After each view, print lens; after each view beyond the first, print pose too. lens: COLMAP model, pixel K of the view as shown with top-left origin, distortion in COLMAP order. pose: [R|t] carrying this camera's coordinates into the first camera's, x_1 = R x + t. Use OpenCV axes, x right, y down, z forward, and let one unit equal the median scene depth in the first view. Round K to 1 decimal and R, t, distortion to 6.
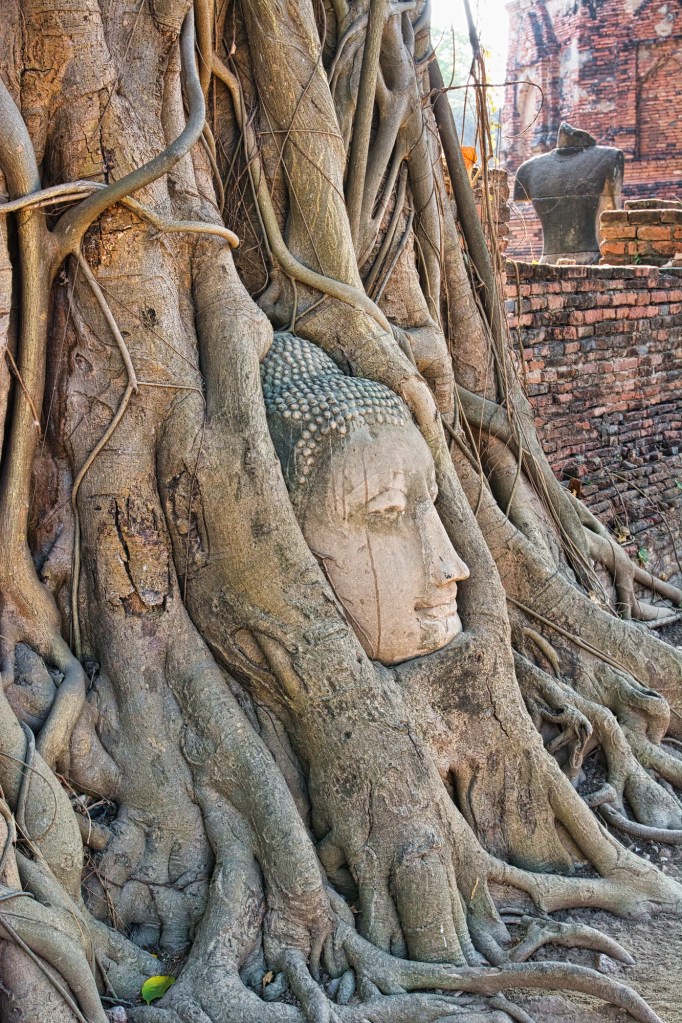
lens RADIAL K [[1492.6, 0, 341.0], [0, 1492.6, 511.5], [0, 0, 1]] dist [-0.043282, -0.025573]
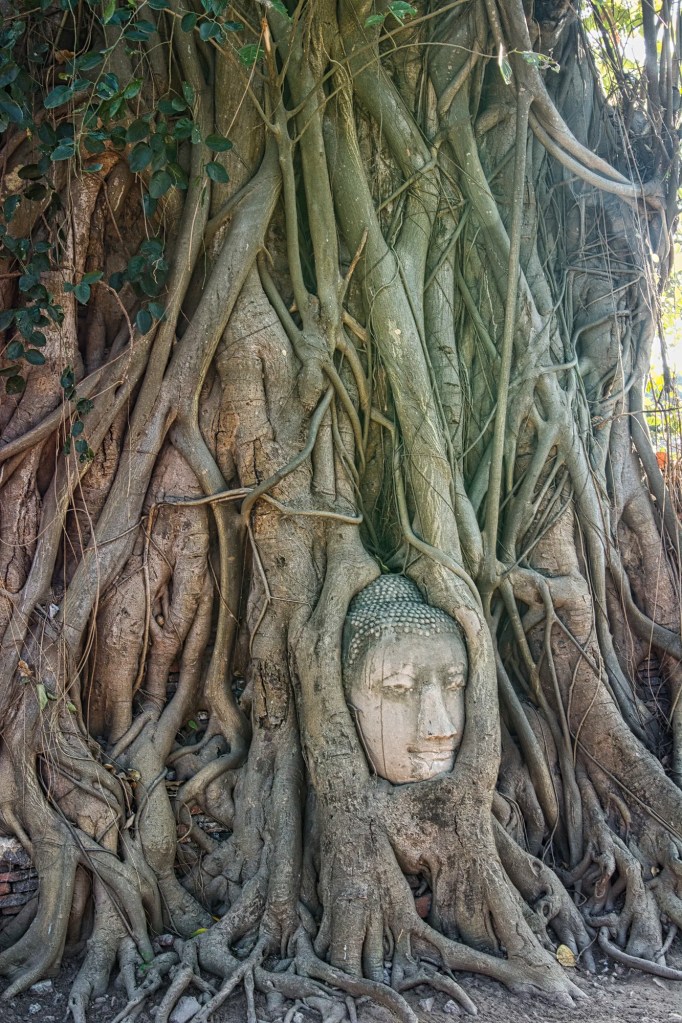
lens RADIAL K [[1116.5, 0, 341.0], [0, 1116.5, 511.5], [0, 0, 1]] dist [-0.059891, 0.022858]
pose [[0.769216, 0.017461, -0.638751, 0.760836], [-0.119556, 0.985906, -0.117025, -0.039672], [0.627705, 0.166384, 0.760462, 0.010270]]
